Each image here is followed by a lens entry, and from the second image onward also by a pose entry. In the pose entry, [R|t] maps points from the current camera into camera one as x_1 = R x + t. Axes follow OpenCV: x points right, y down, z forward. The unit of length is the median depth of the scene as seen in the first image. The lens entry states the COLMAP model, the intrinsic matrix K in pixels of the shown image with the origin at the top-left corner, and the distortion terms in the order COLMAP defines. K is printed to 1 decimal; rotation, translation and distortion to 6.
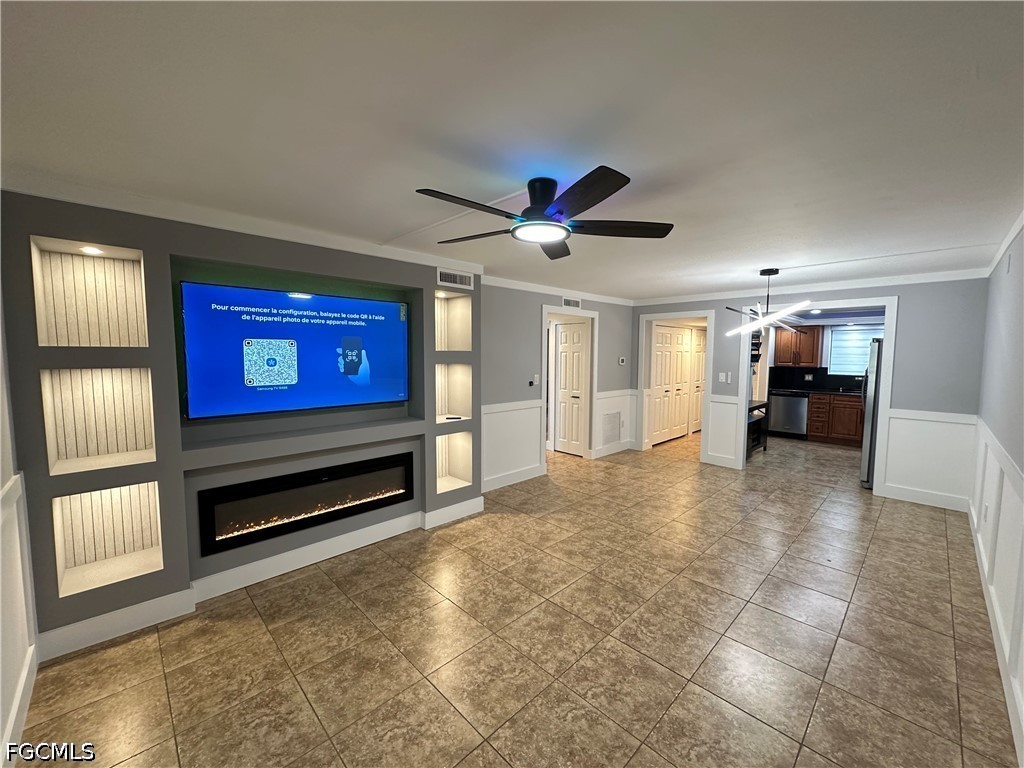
lens RADIAL K [[408.4, 0, 512.0], [0, 408.4, 384.0], [0, 0, 1]] dist [-0.002355, 0.000502]
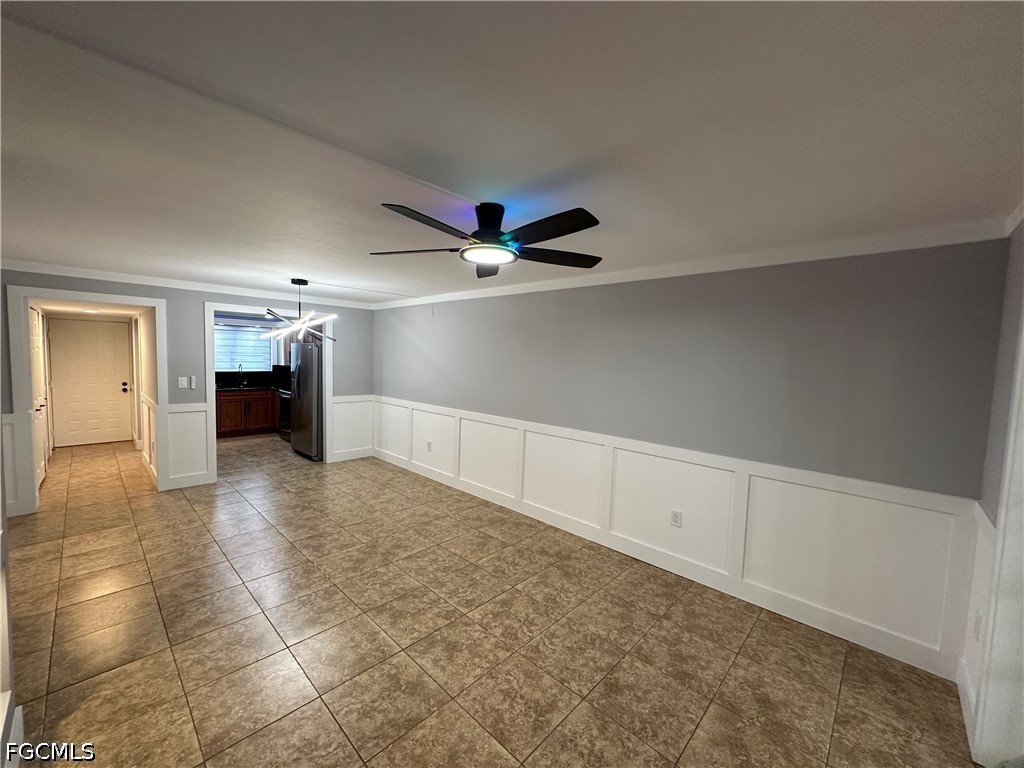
lens RADIAL K [[408.4, 0, 512.0], [0, 408.4, 384.0], [0, 0, 1]] dist [-0.002355, 0.000502]
pose [[-0.037900, -0.073674, 0.996562, -0.588798], [0.048167, 0.995985, 0.075463, -0.074464], [-0.998120, 0.050861, -0.034199, 0.599123]]
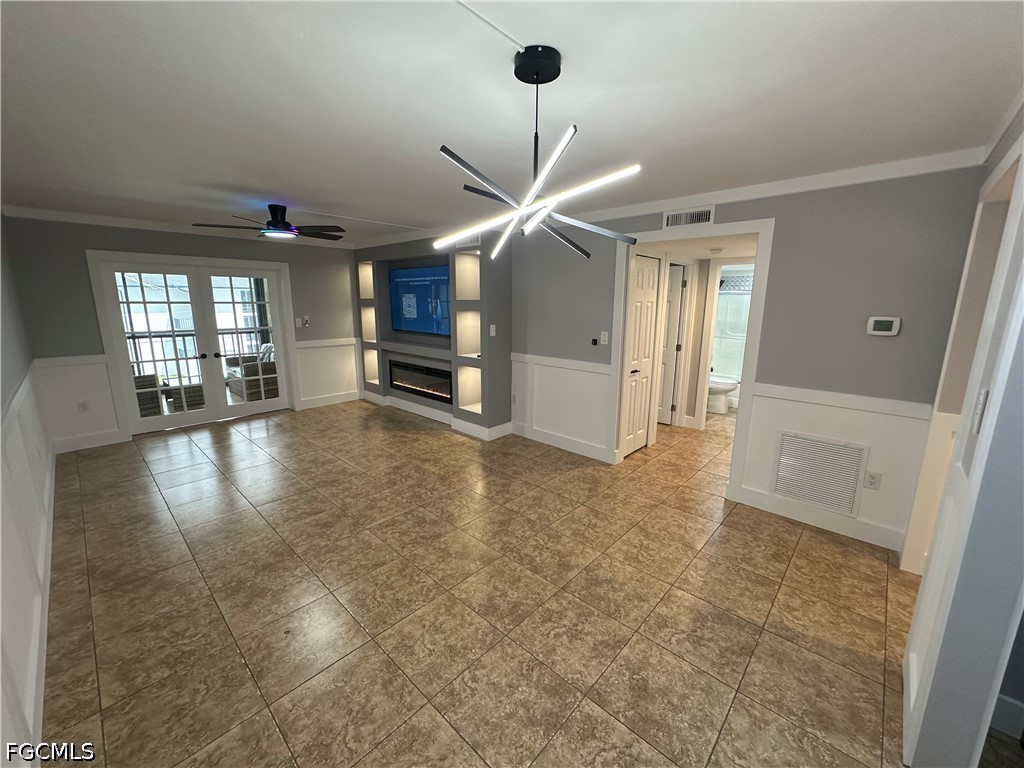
lens RADIAL K [[408.4, 0, 512.0], [0, 408.4, 384.0], [0, 0, 1]] dist [-0.002355, 0.000502]
pose [[0.054055, 0.195110, -0.979291, 1.250244], [-0.085296, 0.978042, 0.190153, -0.087193], [0.994888, 0.073251, 0.069510, 1.188364]]
